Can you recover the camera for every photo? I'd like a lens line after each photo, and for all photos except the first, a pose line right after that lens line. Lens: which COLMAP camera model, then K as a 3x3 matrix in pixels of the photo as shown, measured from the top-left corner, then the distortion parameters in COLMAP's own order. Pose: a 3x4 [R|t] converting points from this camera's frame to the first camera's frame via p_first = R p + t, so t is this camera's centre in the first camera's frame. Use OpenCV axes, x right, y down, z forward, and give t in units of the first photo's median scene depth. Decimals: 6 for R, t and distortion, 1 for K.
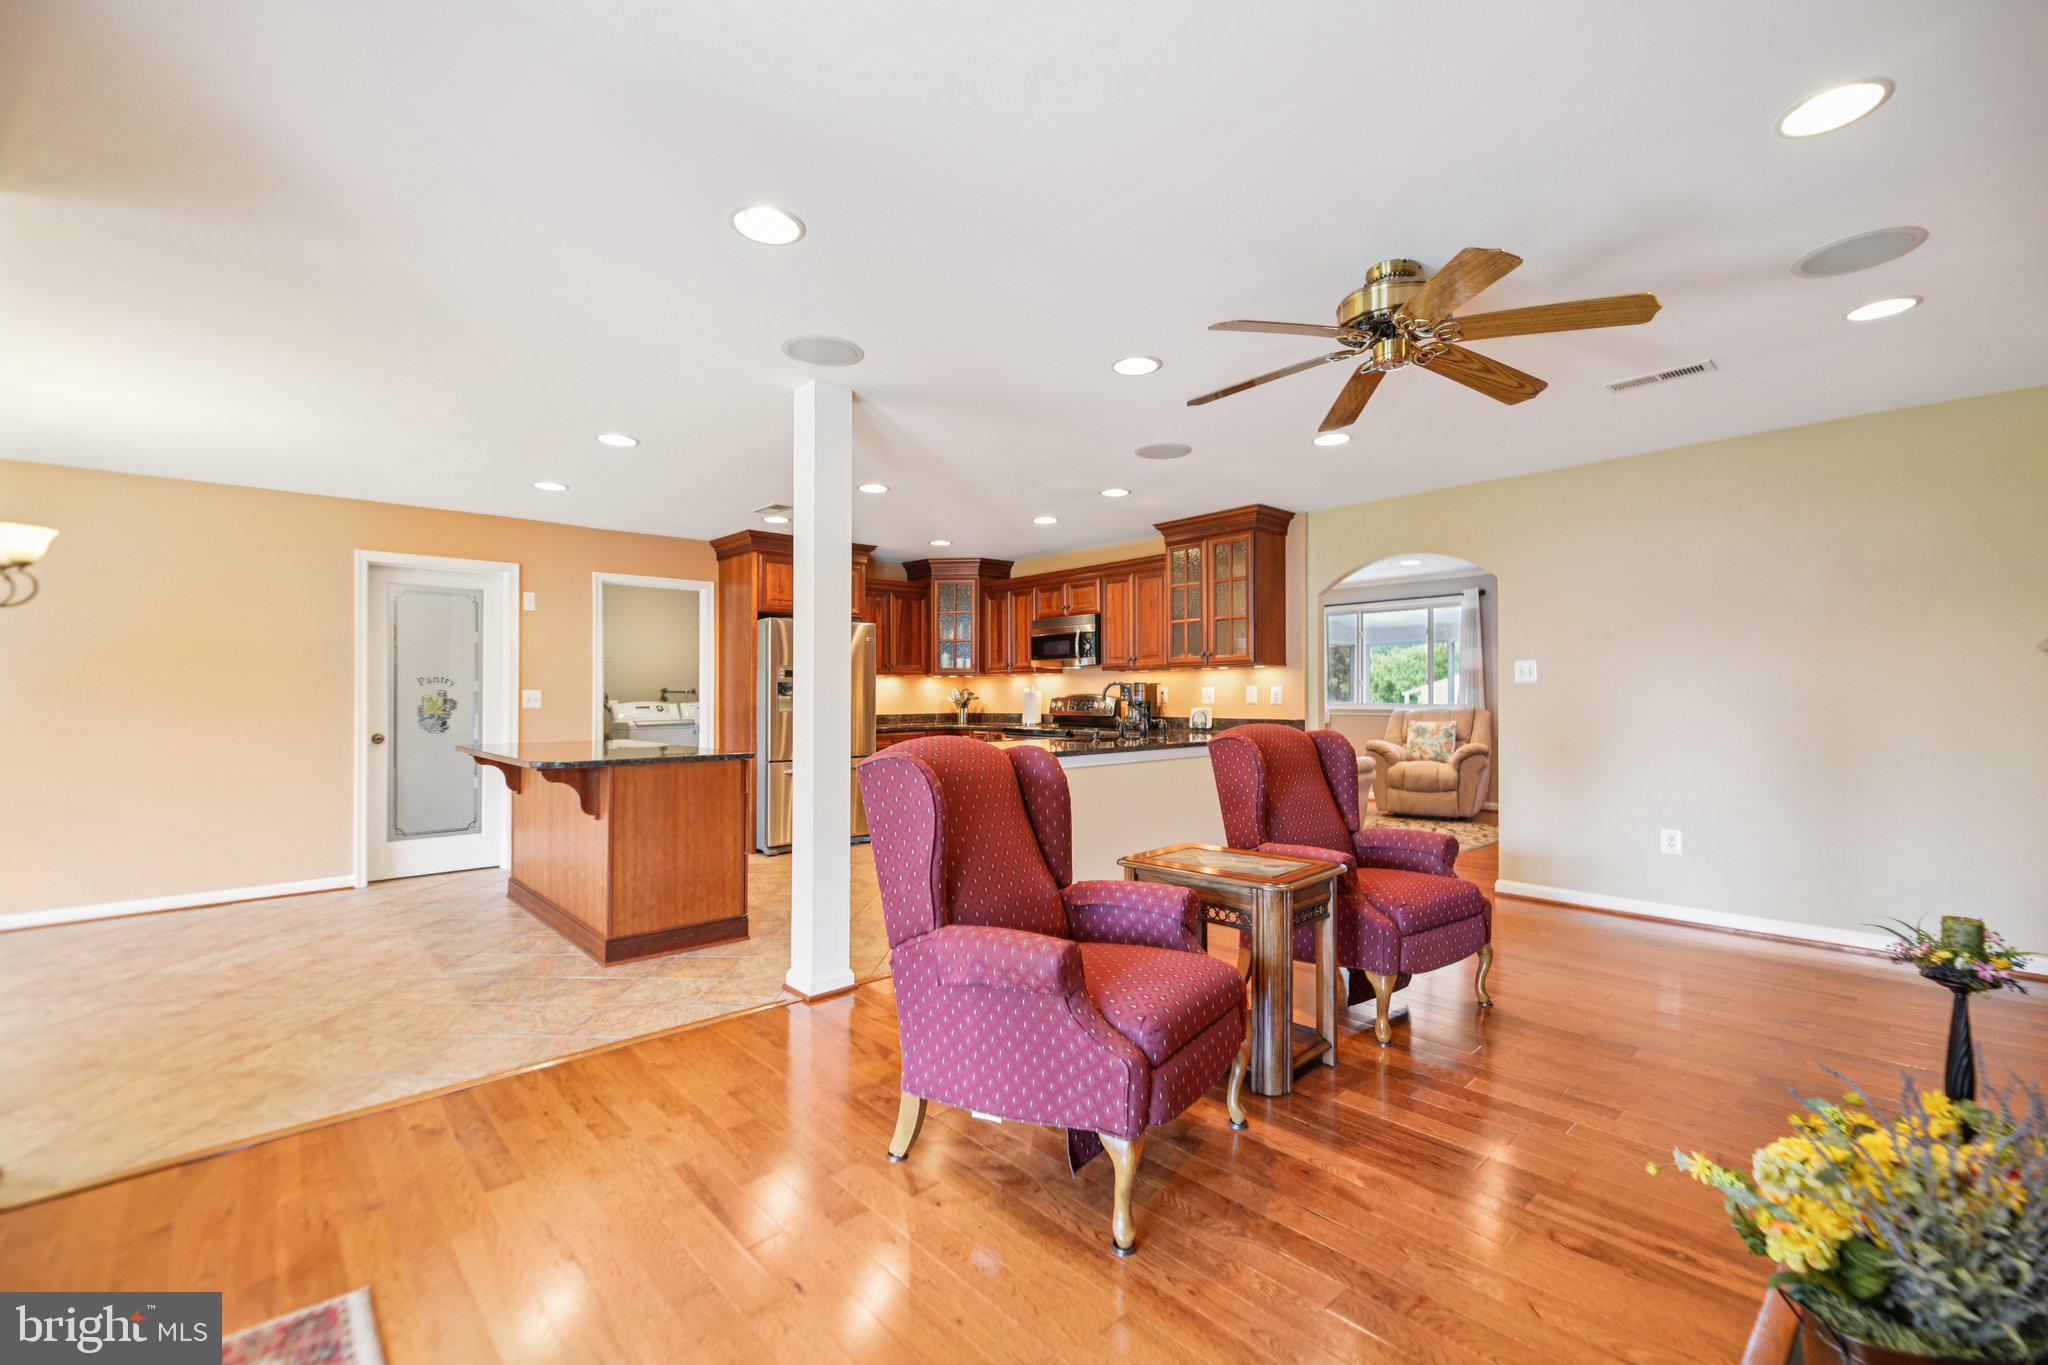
lens RADIAL K [[861.4, 0, 1029.1], [0, 861.4, 675.5], [0, 0, 1]] dist [-0.002279, -0.001712]
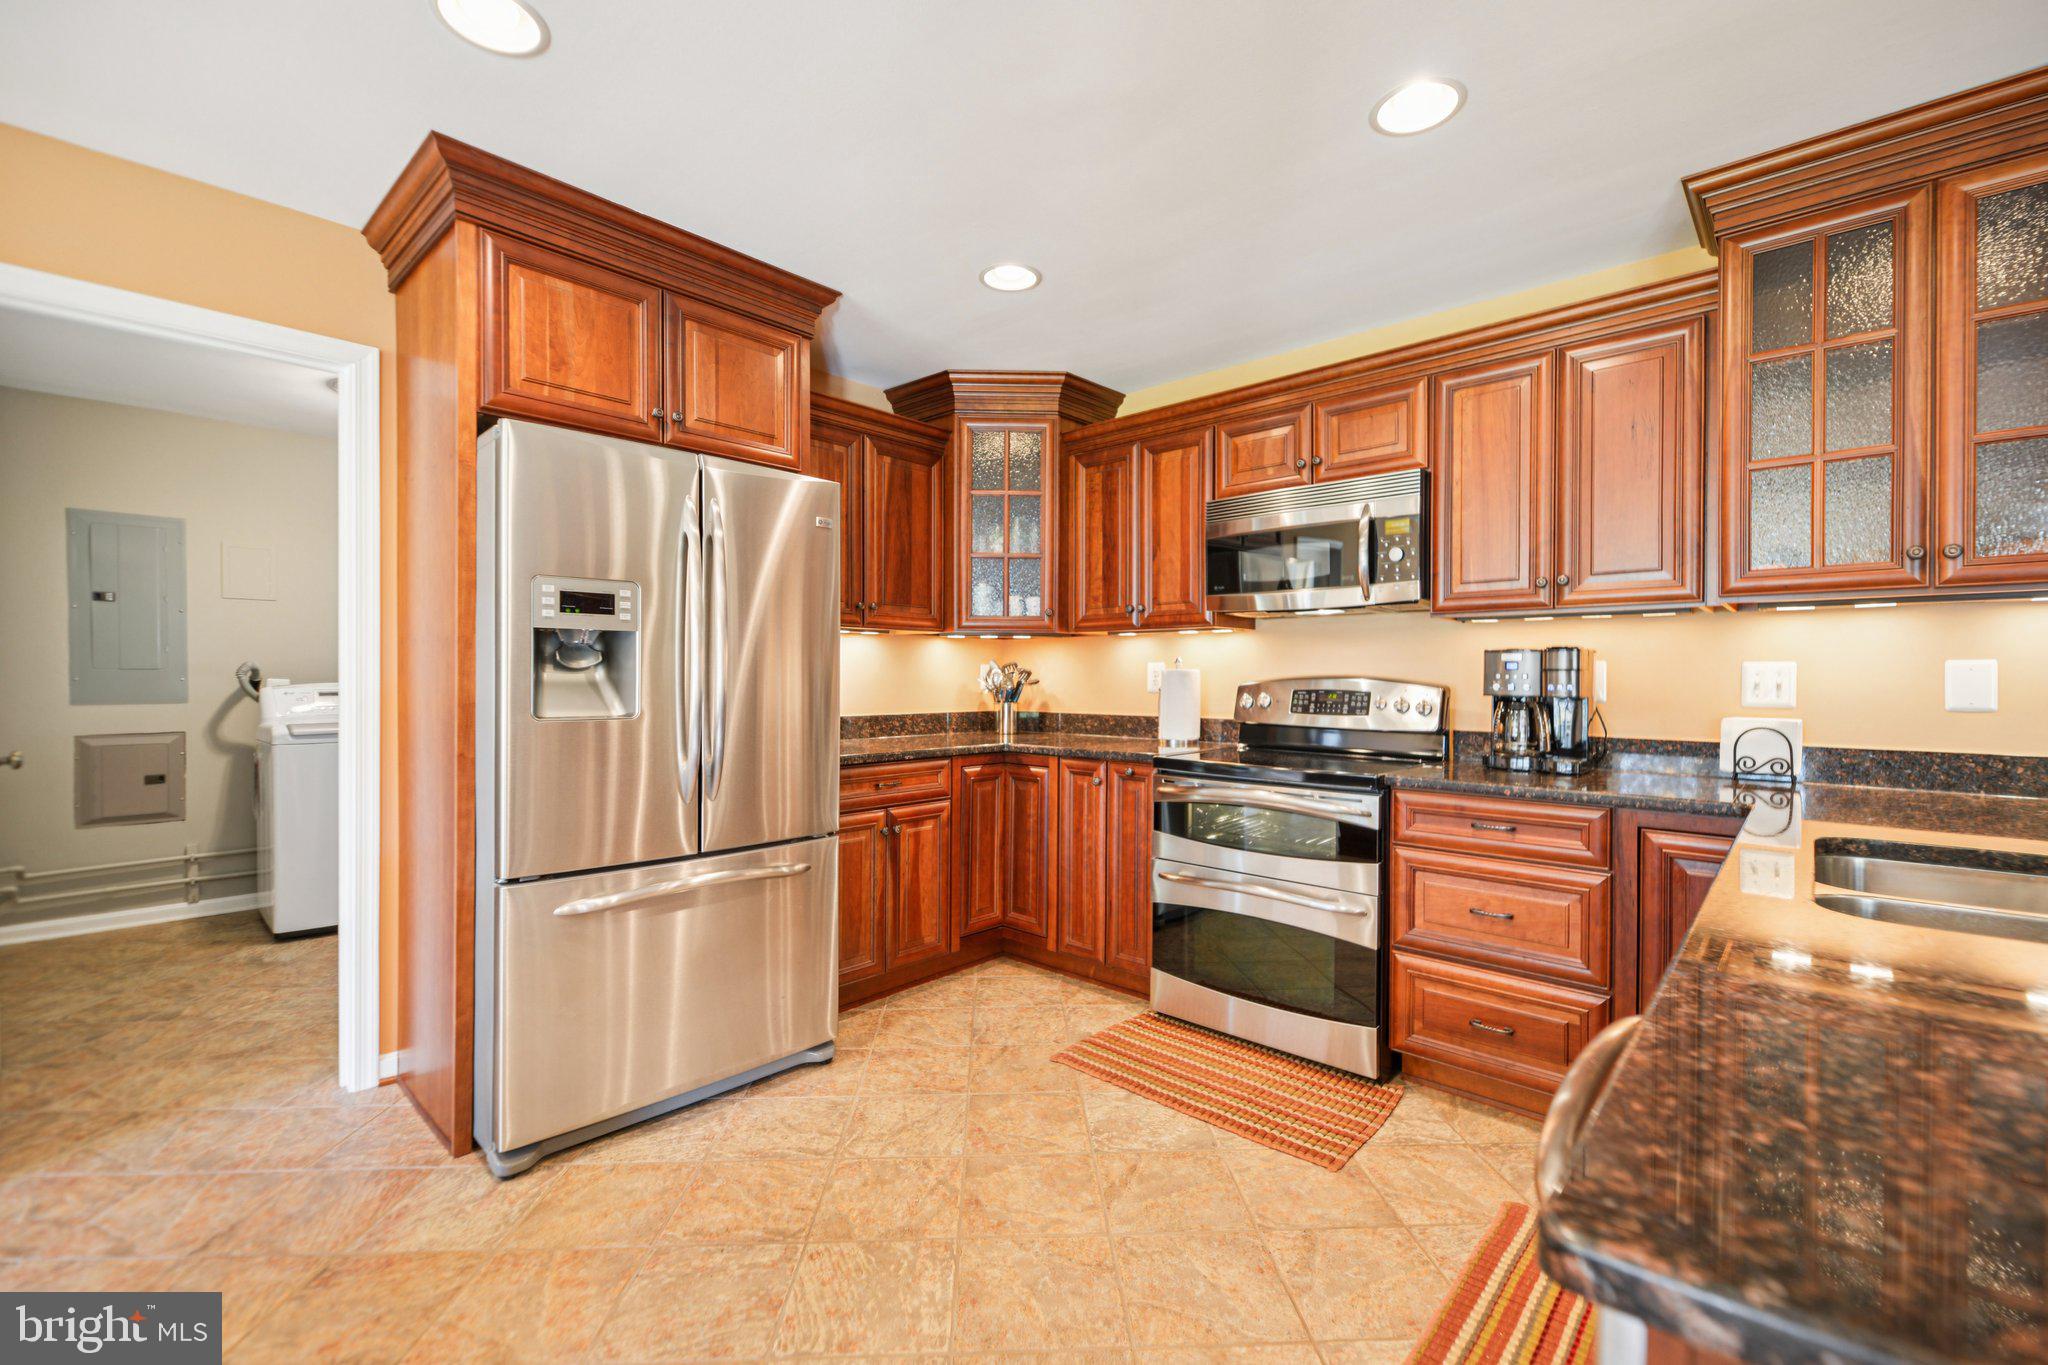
lens RADIAL K [[861.4, 0, 1039.8], [0, 861.4, 688.2], [0, 0, 1]] dist [-0.002279, -0.001712]
pose [[0.995190, 0.010091, 0.097444, -0.113113], [-0.013392, 0.999356, 0.033281, 0.013981], [-0.097045, -0.034426, 0.994684, 0.550631]]
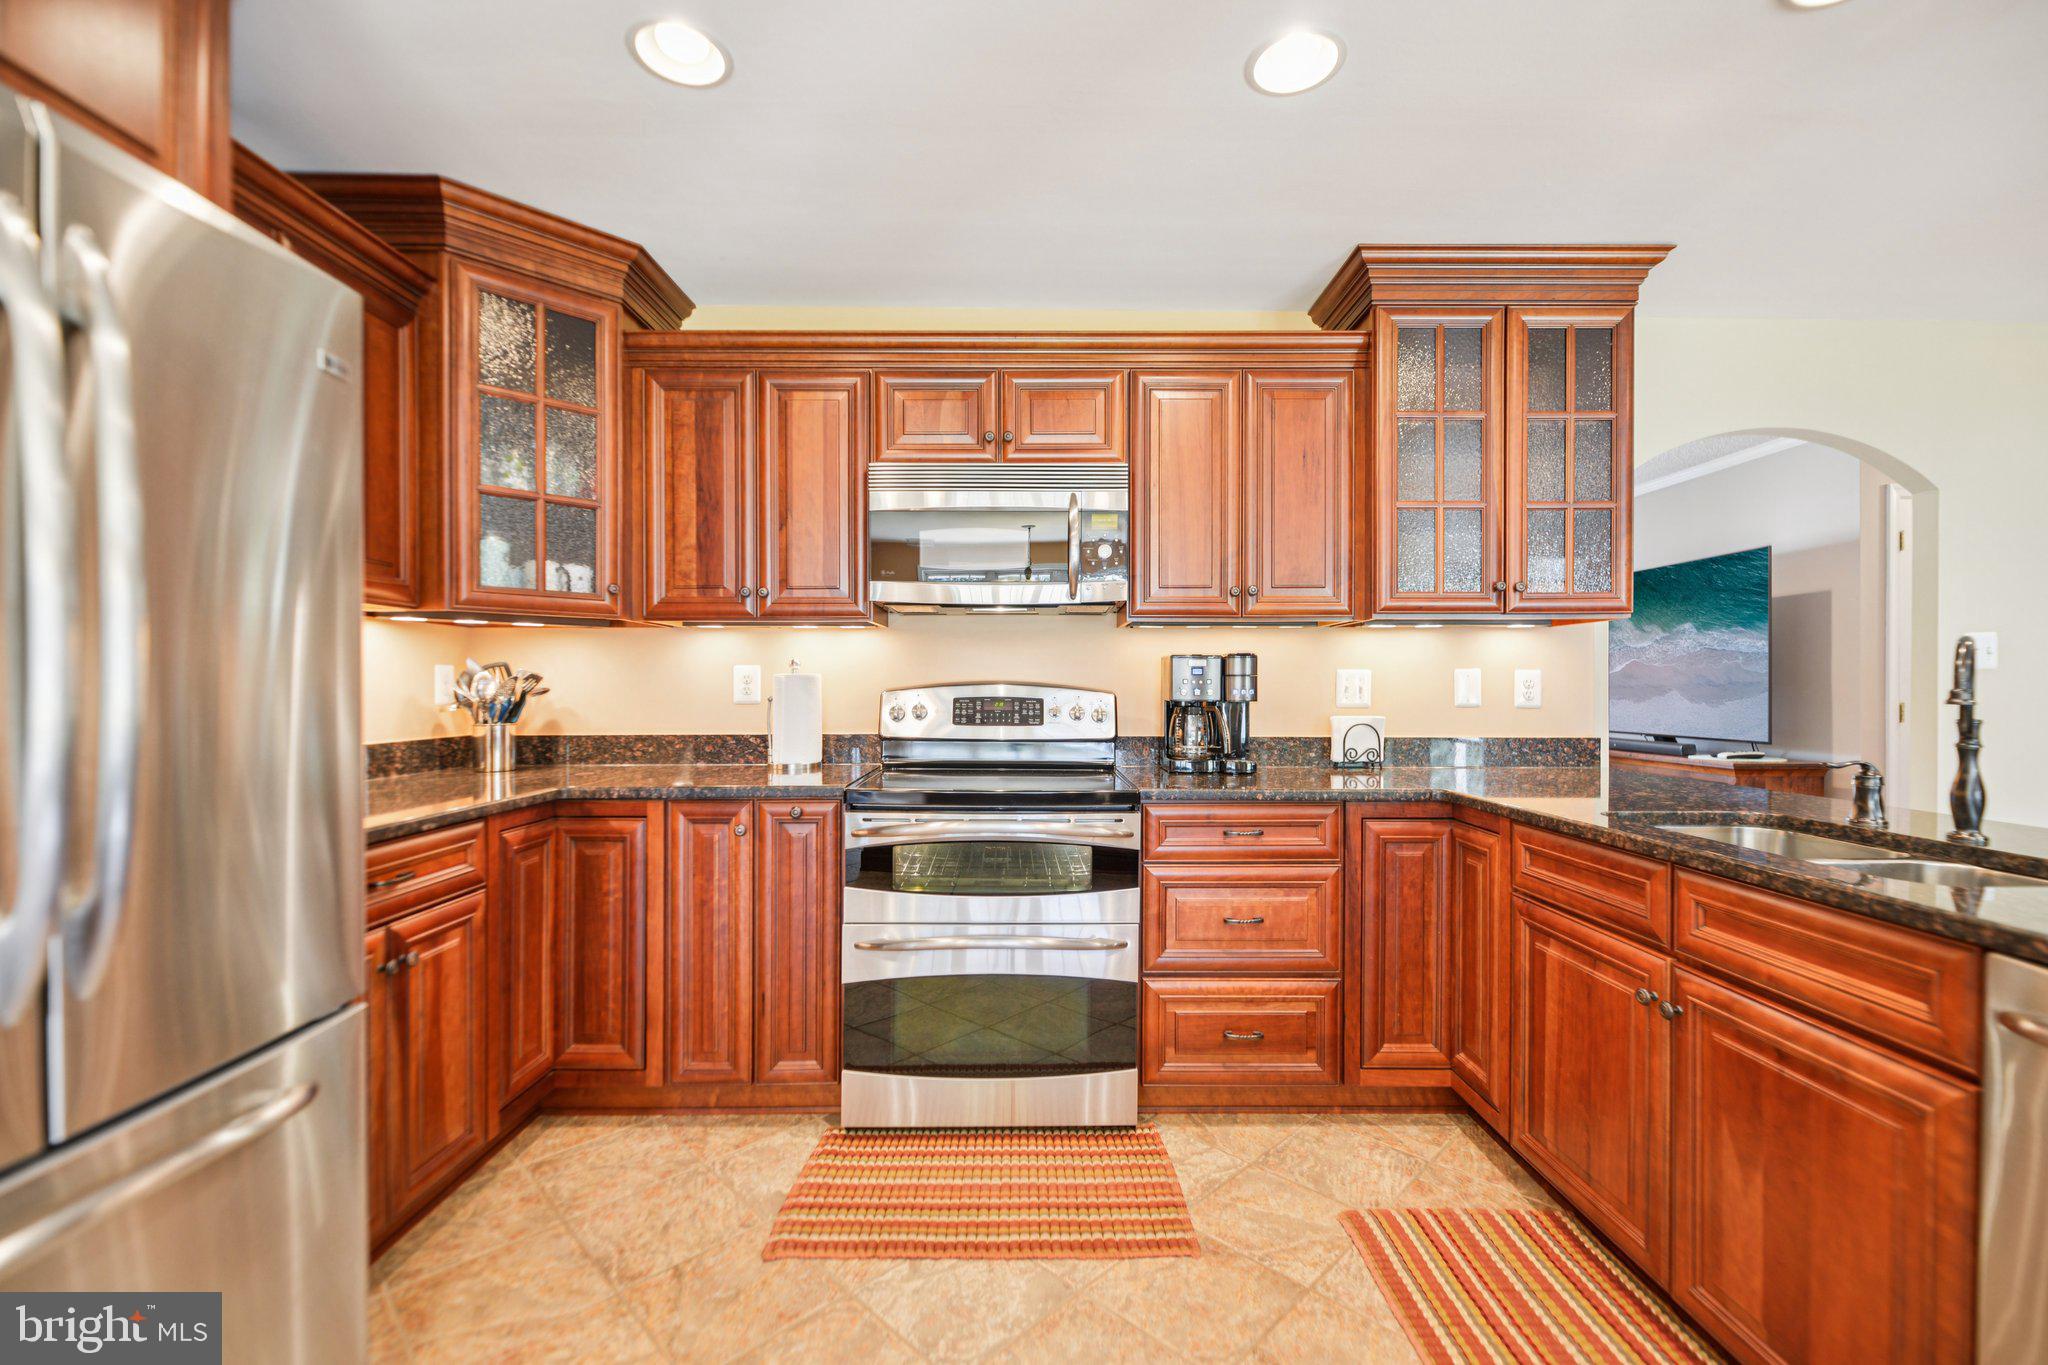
lens RADIAL K [[861.4, 0, 1014.3], [0, 861.4, 690.0], [0, 0, 1]] dist [-0.002279, -0.001712]
pose [[0.666469, 0.002711, 0.745528, -0.199259], [-0.021633, 0.999643, 0.015704, 0.017432], [-0.745219, -0.026594, 0.666289, 0.688642]]
